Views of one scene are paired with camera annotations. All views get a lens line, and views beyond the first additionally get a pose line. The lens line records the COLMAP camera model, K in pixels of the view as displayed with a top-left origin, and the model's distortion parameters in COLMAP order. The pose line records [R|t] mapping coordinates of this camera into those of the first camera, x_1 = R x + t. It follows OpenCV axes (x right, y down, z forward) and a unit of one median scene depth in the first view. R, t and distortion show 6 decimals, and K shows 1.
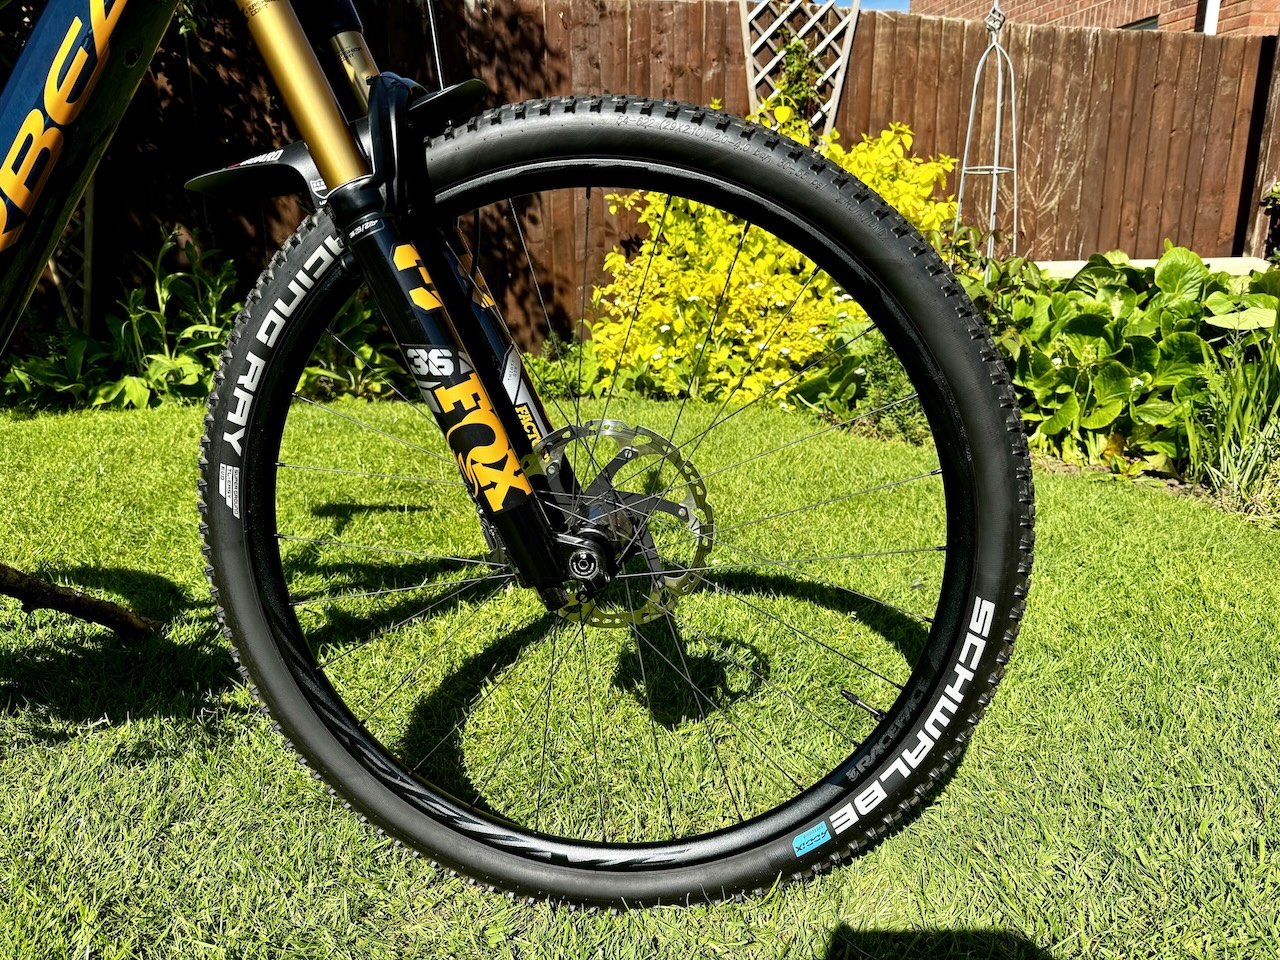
lens RADIAL K [[902.6, 0, 640.0], [0, 902.6, 480.0], [0, 0, 1]] dist [0.024318, -0.056370]
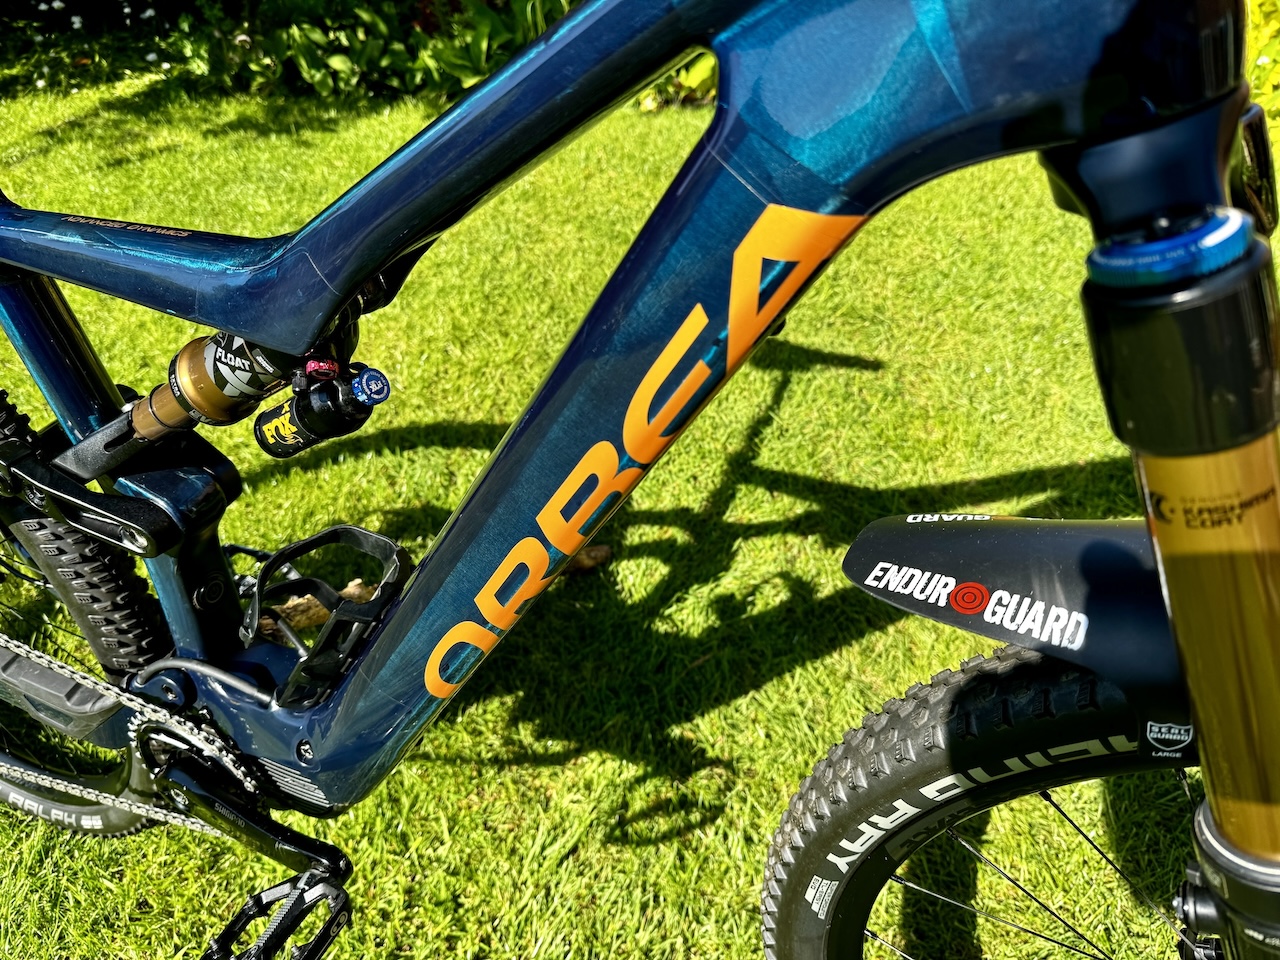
lens RADIAL K [[902.6, 0, 640.0], [0, 902.6, 480.0], [0, 0, 1]] dist [0.024318, -0.056370]
pose [[0.928513, 0.203006, -0.310890, -0.173631], [-0.059737, 0.908068, 0.414541, -0.223690], [0.366464, -0.366335, 0.855280, 0.192403]]
